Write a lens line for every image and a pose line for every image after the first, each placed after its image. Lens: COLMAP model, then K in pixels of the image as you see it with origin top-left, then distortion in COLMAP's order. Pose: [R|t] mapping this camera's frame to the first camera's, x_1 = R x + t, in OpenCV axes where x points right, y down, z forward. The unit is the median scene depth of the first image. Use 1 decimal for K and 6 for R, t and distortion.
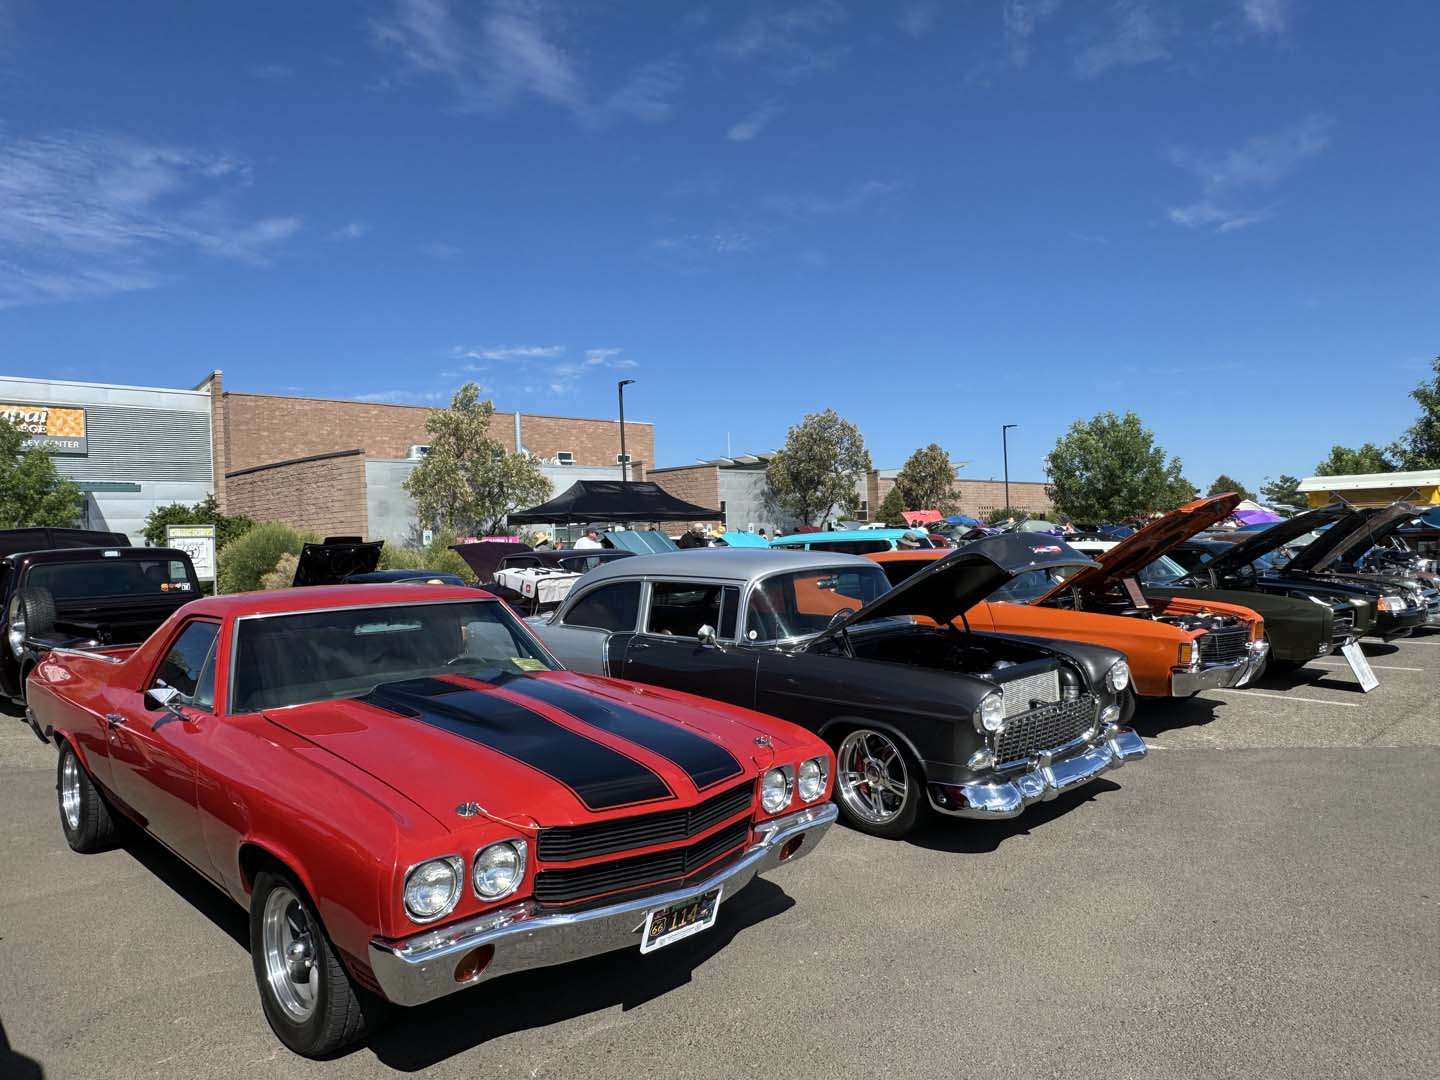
lens RADIAL K [[952.6, 0, 720.0], [0, 952.6, 540.0], [0, 0, 1]] dist [-0.000748, 0.001884]
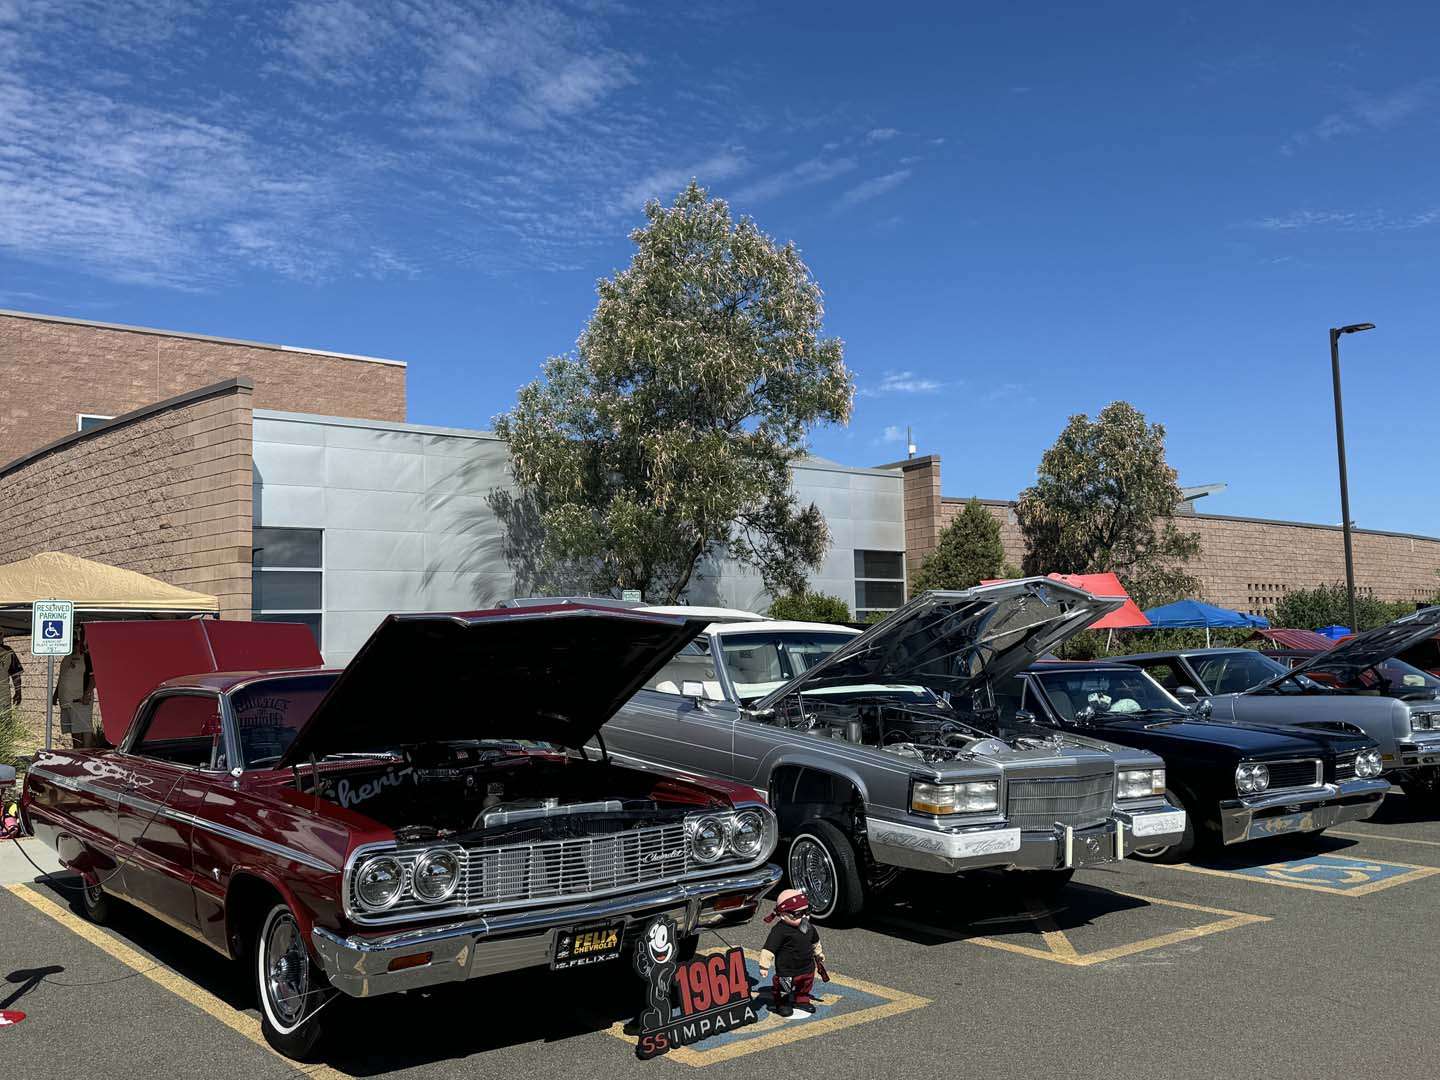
lens RADIAL K [[1202.9, 0, 720.0], [0, 1202.9, 540.0], [0, 0, 1]] dist [-0.014184, -0.009798]
pose [[0.992134, 0.009739, -0.124803, 0.177022], [-0.020378, 0.996236, -0.084254, -0.010538], [0.123513, 0.086134, 0.988598, 0.721248]]
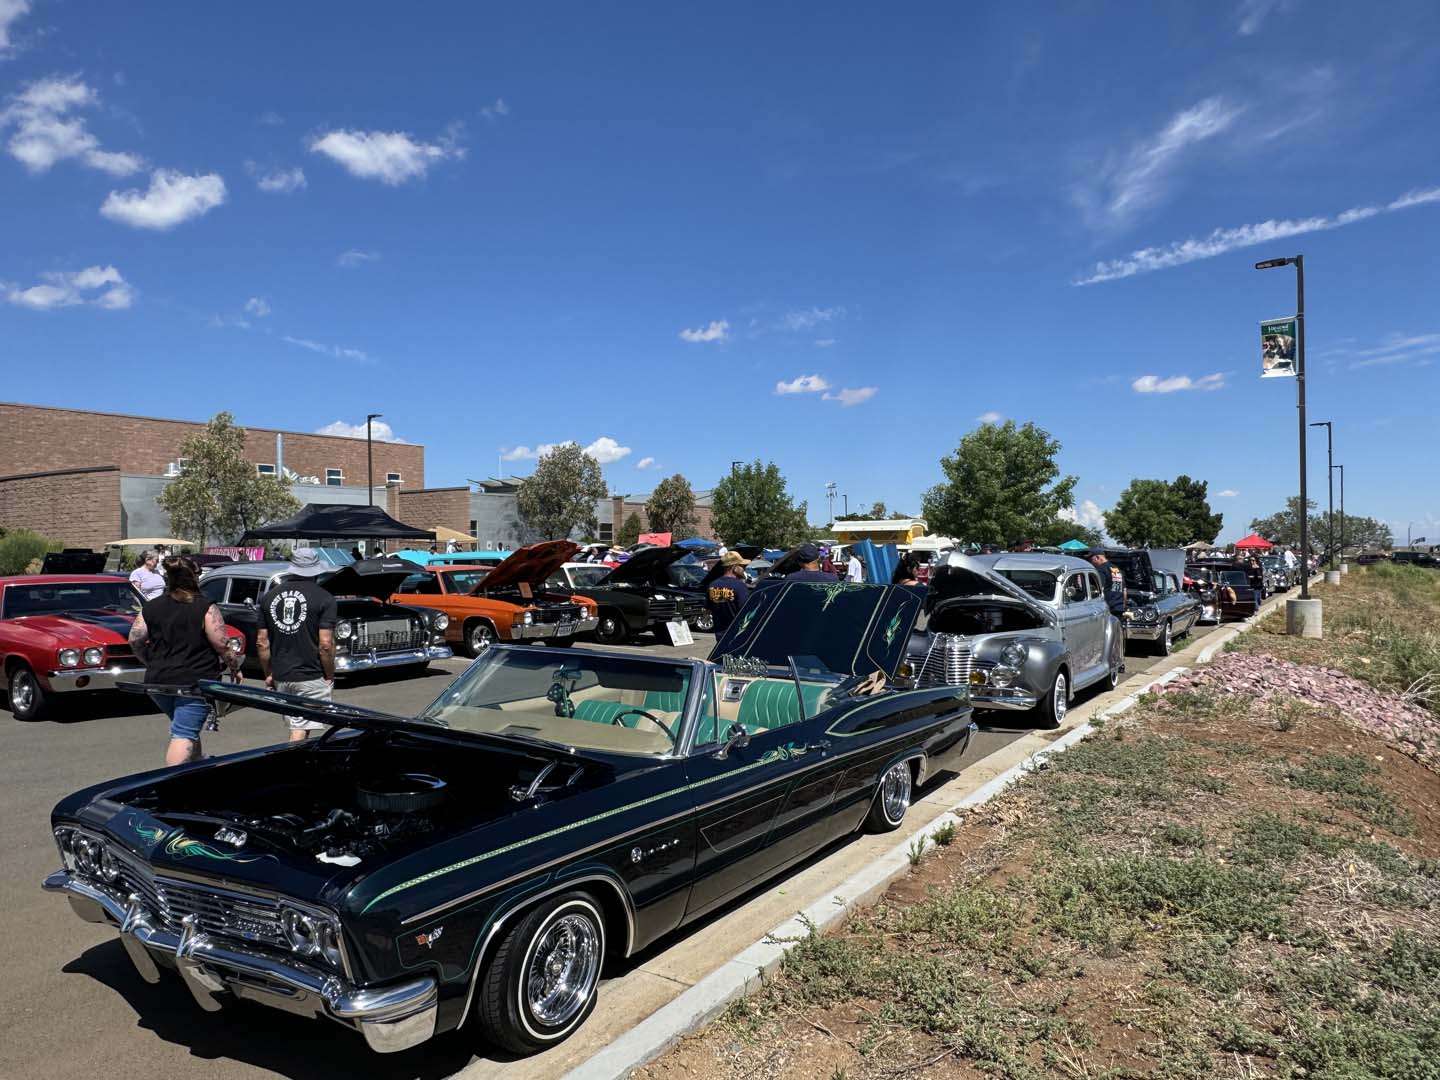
lens RADIAL K [[952.6, 0, 720.0], [0, 952.6, 540.0], [0, 0, 1]] dist [-0.000748, 0.001884]
pose [[0.981455, 0.025597, 0.189977, 0.079417], [-0.022393, 0.999569, -0.018995, -0.003076], [-0.190382, 0.014388, 0.981605, -0.168071]]
